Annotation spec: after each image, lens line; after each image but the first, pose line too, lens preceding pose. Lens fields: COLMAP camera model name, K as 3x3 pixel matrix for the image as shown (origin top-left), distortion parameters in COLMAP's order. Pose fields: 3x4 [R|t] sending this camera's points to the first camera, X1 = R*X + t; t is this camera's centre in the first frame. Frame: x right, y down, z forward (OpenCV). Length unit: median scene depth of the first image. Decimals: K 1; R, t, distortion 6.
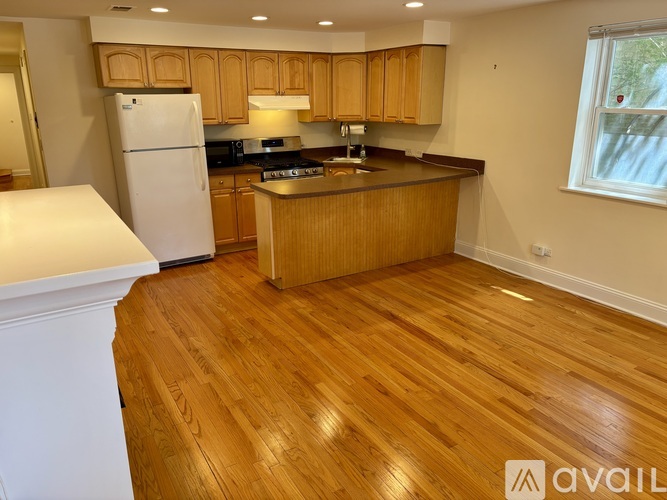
lens RADIAL K [[501.4, 0, 334.0], [0, 501.4, 250.5], [0, 0, 1]] dist [0.062863, -0.005681]
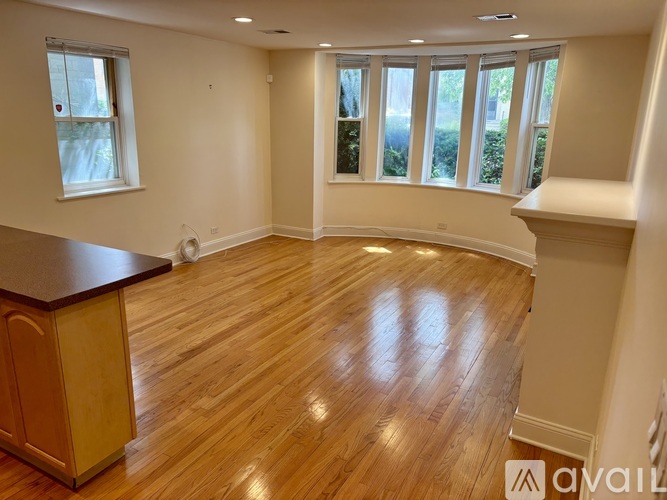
lens RADIAL K [[501.4, 0, 333.8], [0, 501.4, 251.1], [0, 0, 1]] dist [0.062863, -0.005681]
pose [[-0.493956, -0.234712, 0.837208, -0.766929], [0.241938, 0.887748, 0.391625, -0.339656], [-0.835149, 0.395998, -0.381722, 1.144483]]
